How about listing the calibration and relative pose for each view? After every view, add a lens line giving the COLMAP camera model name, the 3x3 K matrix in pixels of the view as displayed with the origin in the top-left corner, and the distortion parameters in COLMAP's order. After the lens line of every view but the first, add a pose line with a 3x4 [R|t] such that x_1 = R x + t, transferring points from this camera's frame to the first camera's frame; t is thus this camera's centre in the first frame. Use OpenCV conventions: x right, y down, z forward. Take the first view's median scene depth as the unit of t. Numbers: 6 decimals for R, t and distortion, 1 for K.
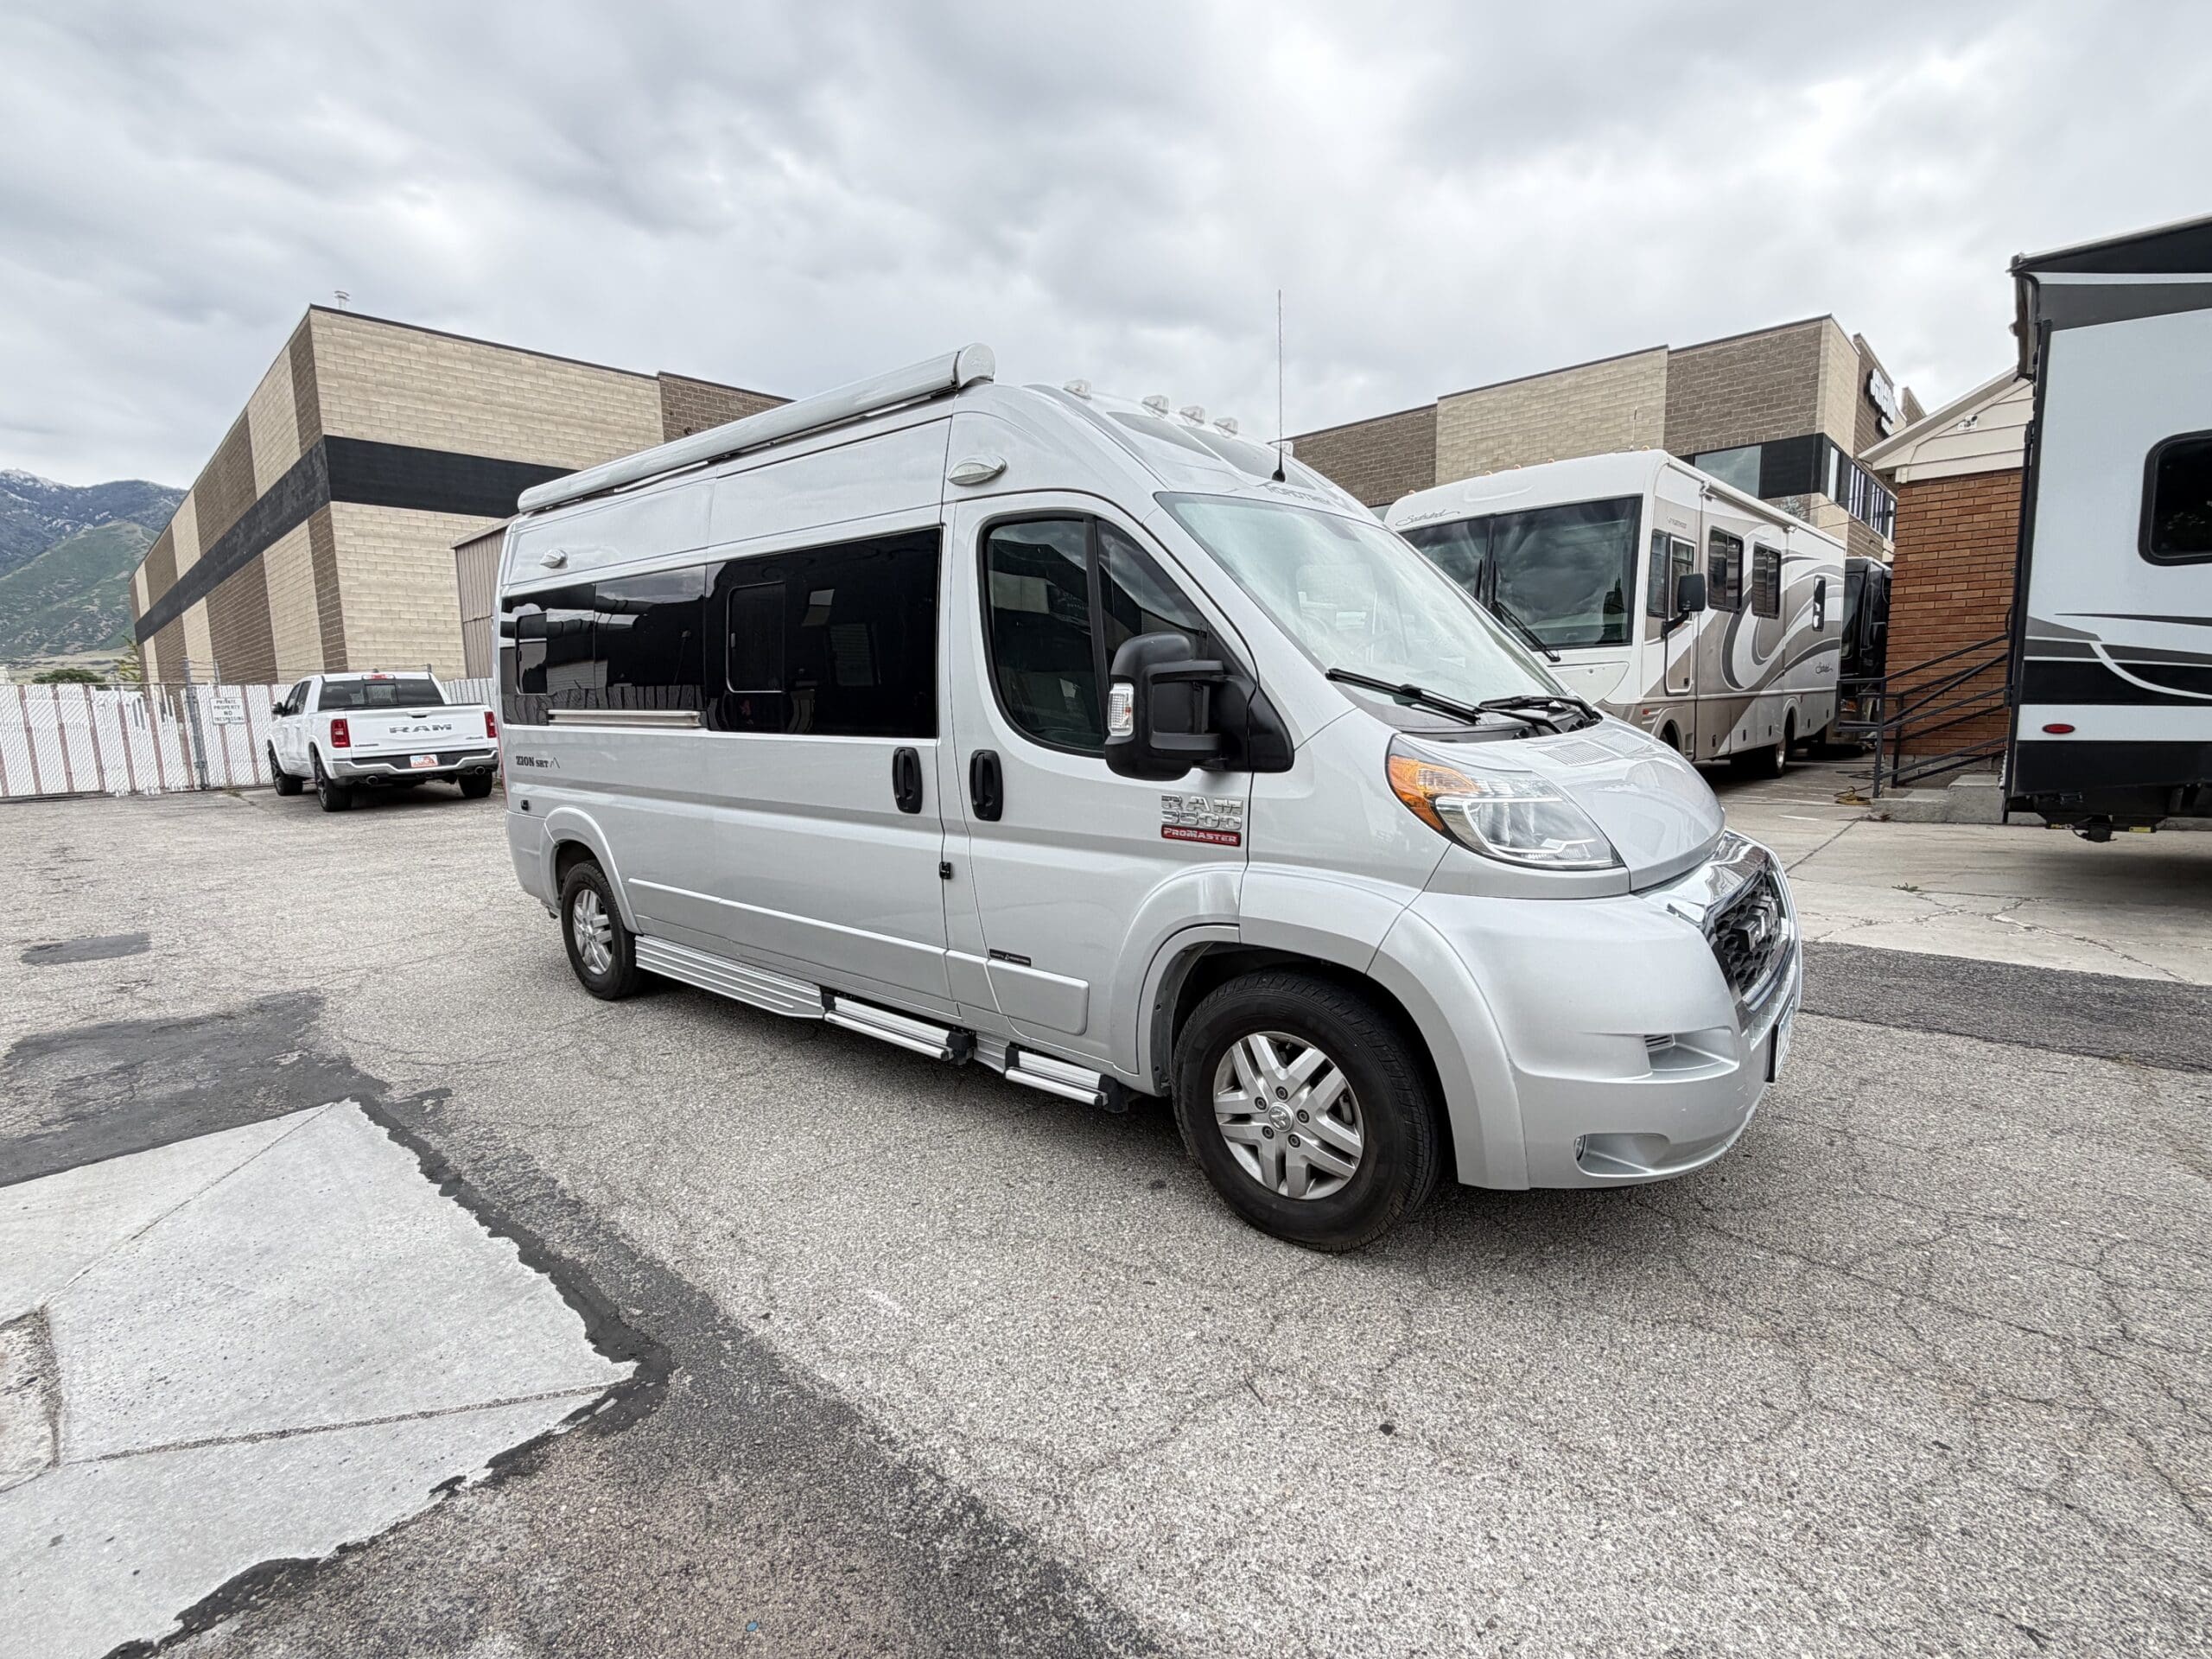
lens RADIAL K [[1025.3, 0, 1104.6], [0, 1025.3, 826.9], [0, 0, 1]] dist [0.001812, -0.000936]
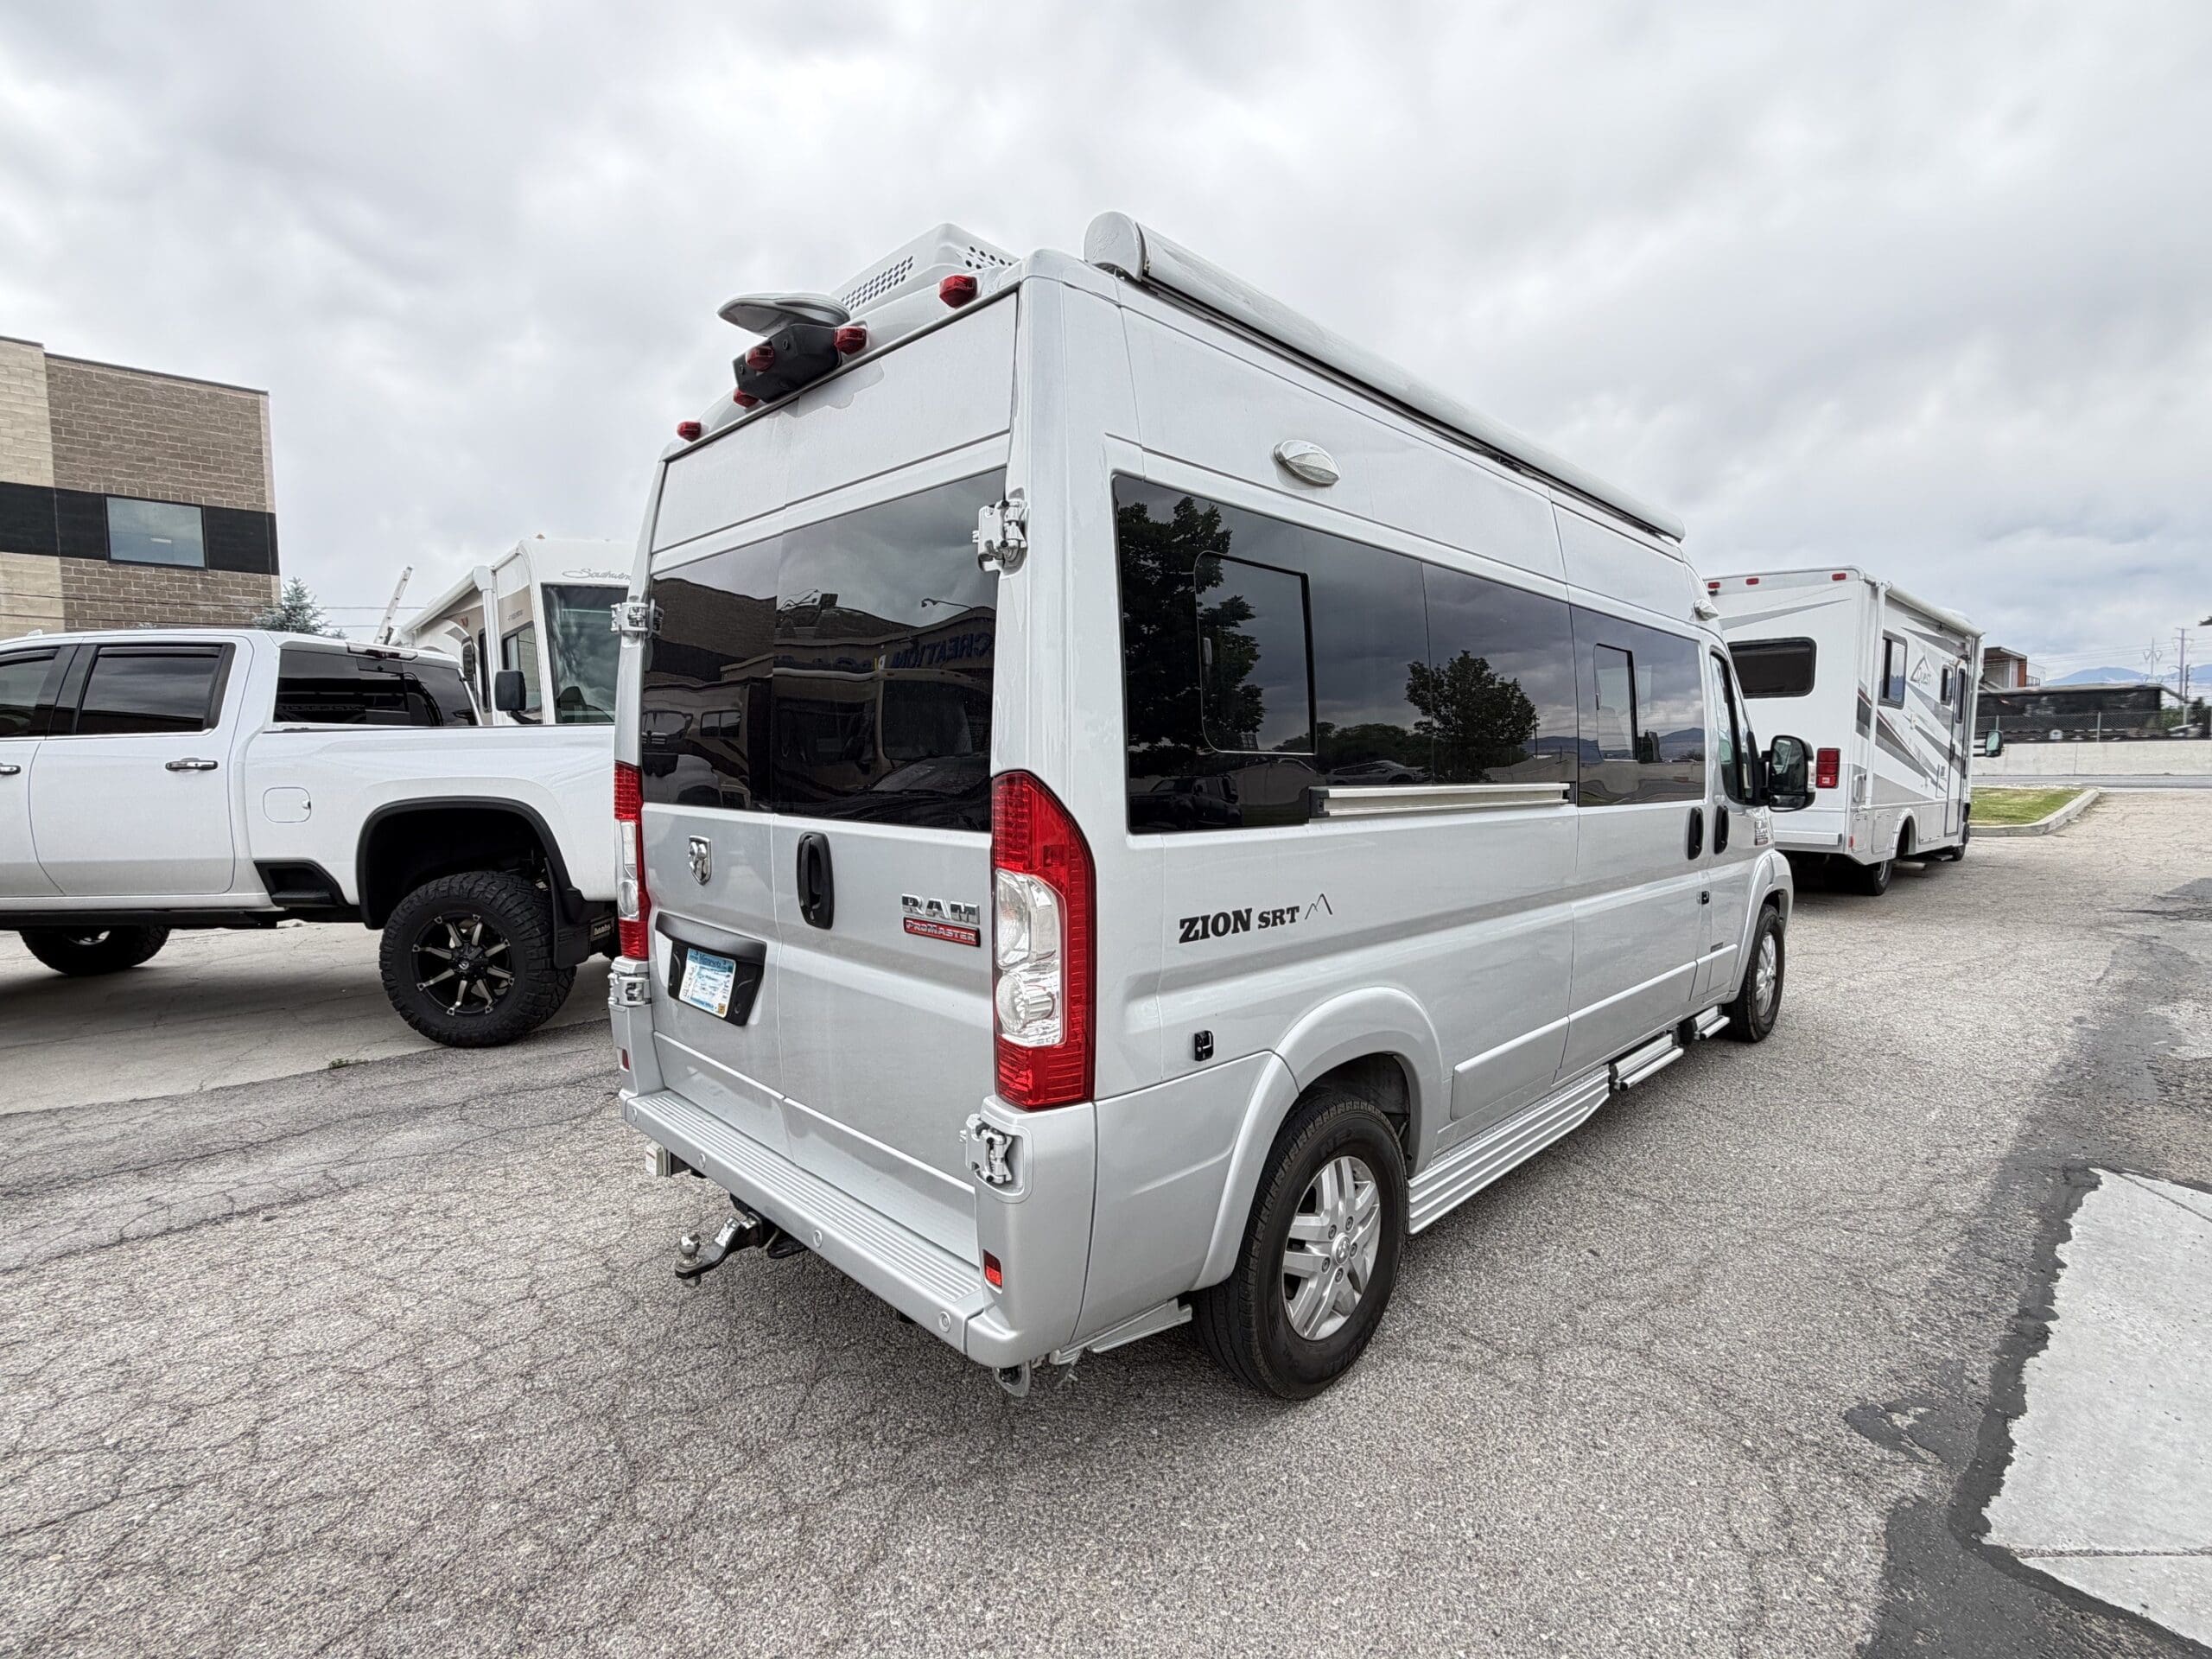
lens RADIAL K [[1024.8, 0, 1109.3], [0, 1024.8, 827.5], [0, 0, 1]] dist [0.001039, -0.000562]
pose [[0.089217, -0.041403, 0.995151, -1.201232], [0.134462, 0.990490, 0.029155, -0.148052], [-0.986894, 0.131209, 0.093935, 1.267173]]
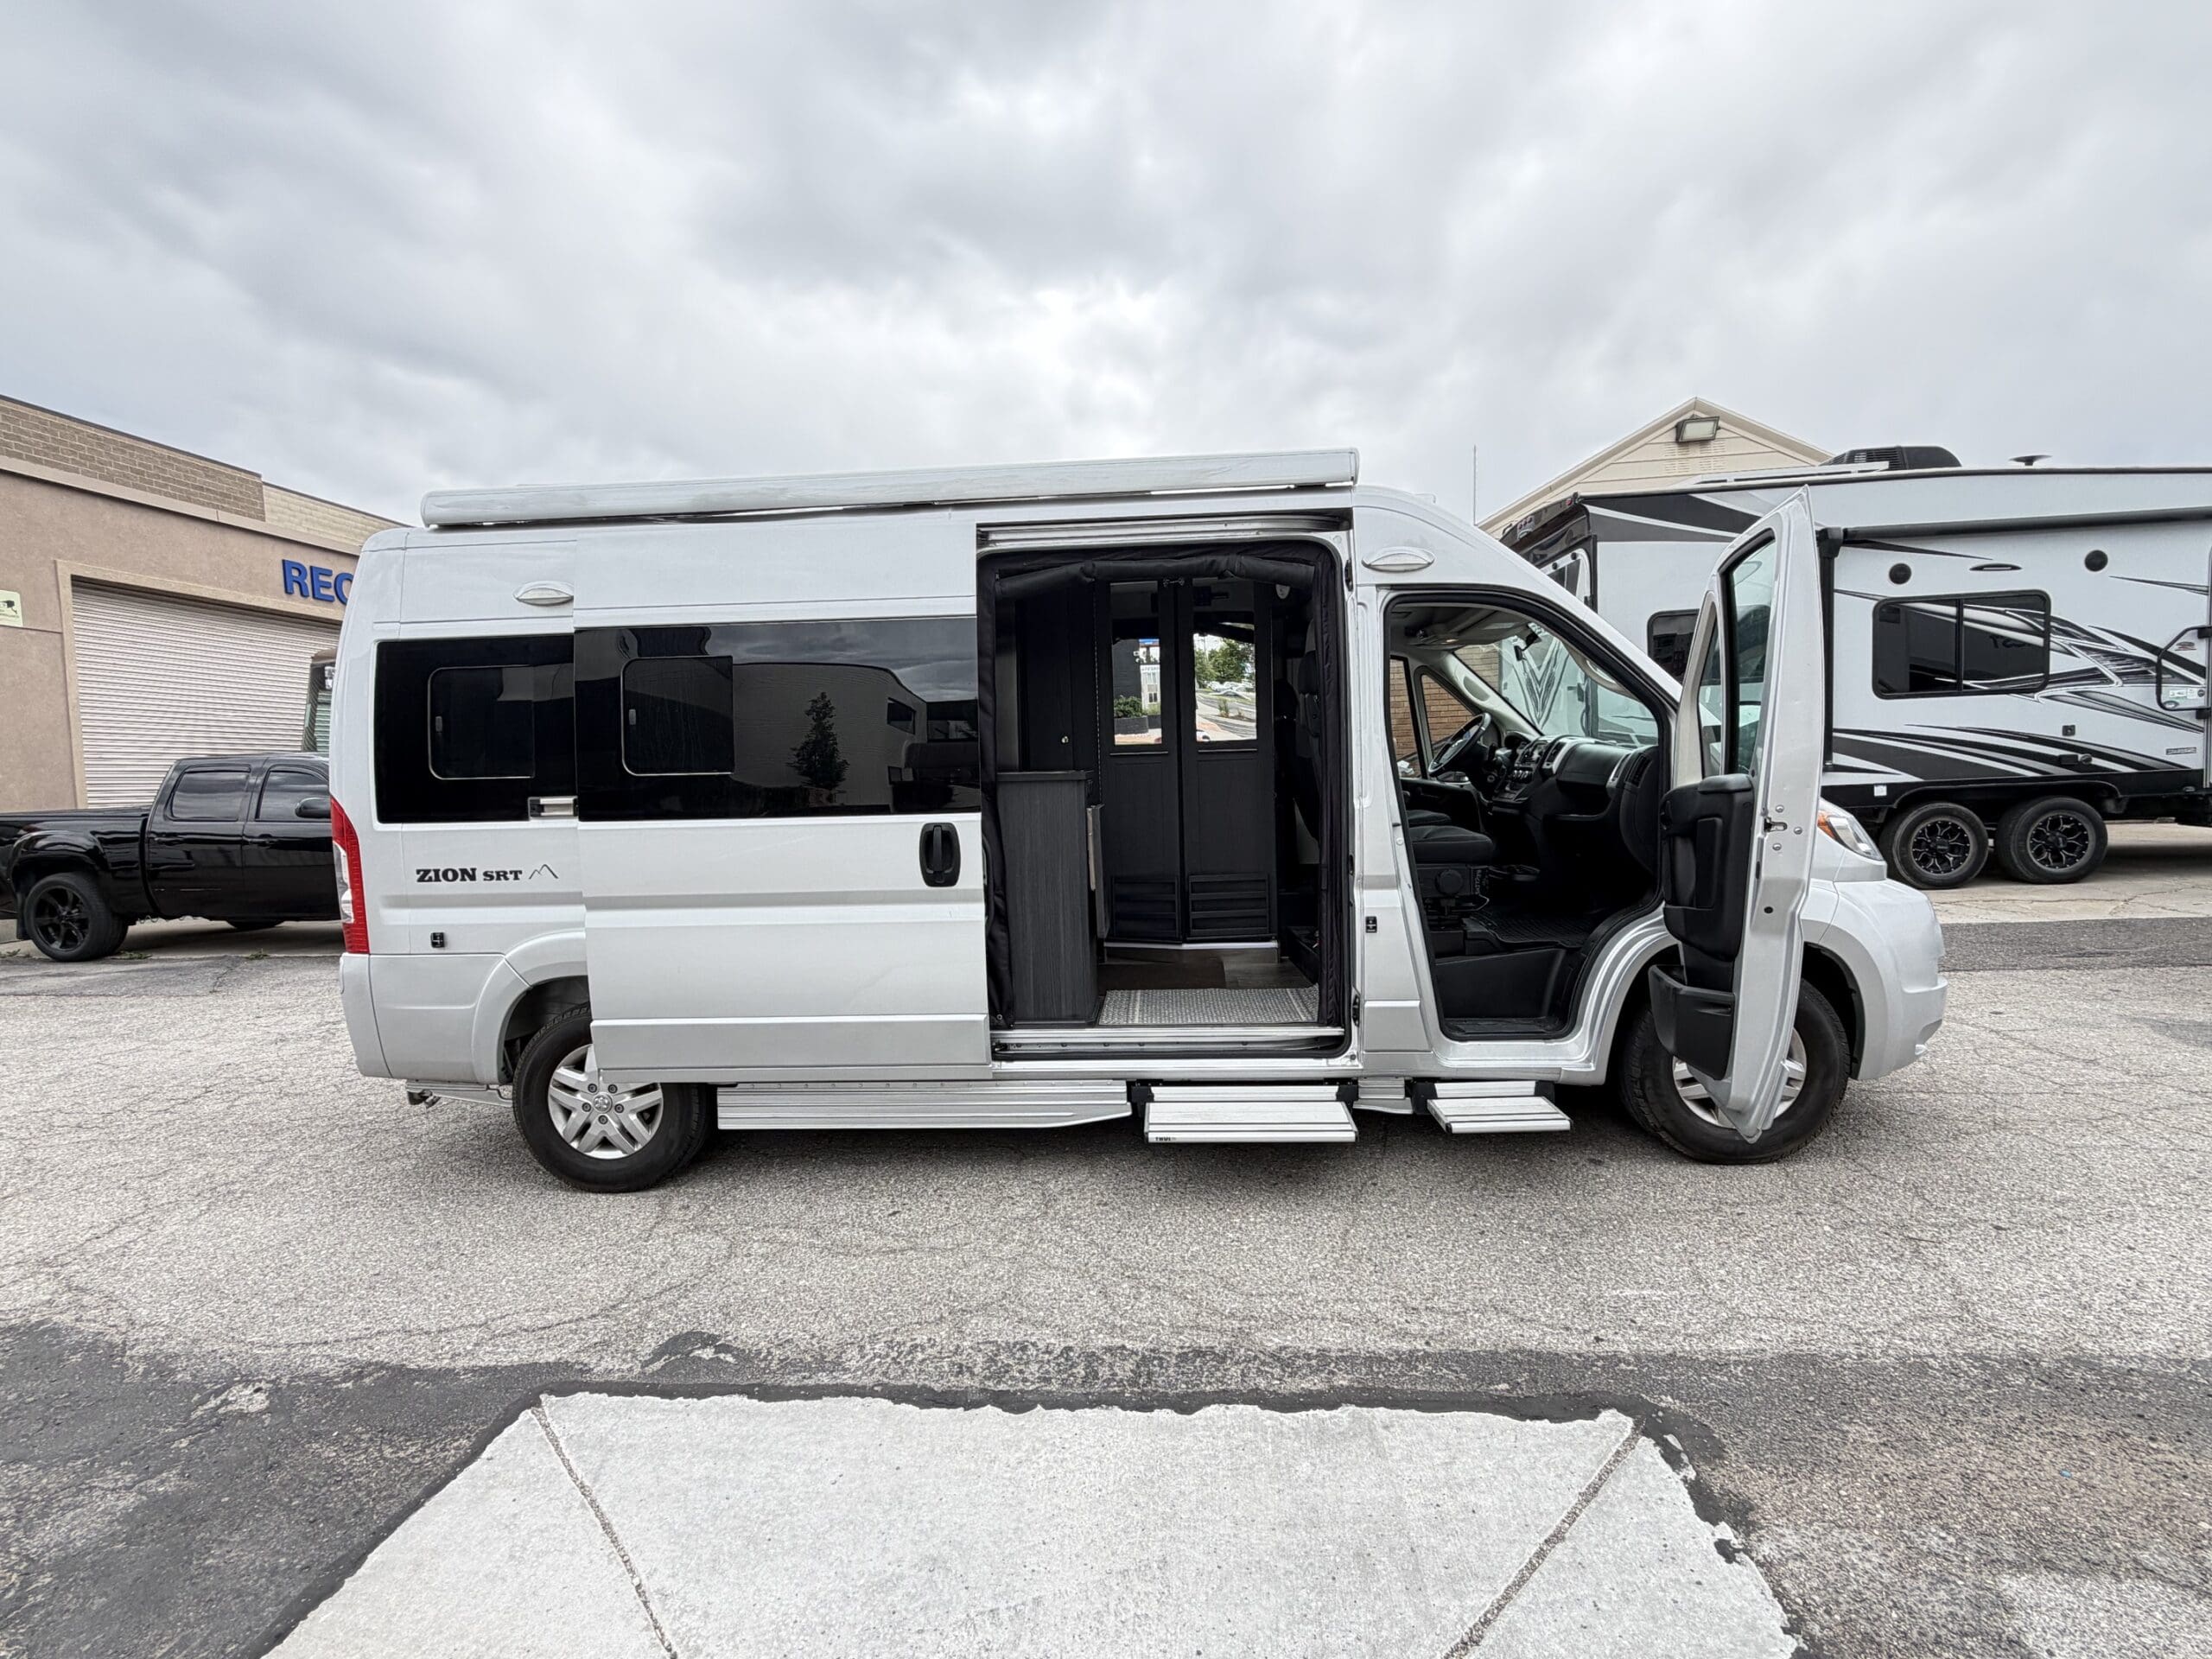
lens RADIAL K [[1025.3, 0, 1104.6], [0, 1025.3, 826.9], [0, 0, 1]] dist [0.001812, -0.000936]
pose [[0.806774, -0.040918, 0.589442, -0.777924], [0.095734, 0.993470, -0.062068, -0.014184], [-0.583053, 0.106504, 0.805423, 0.231860]]
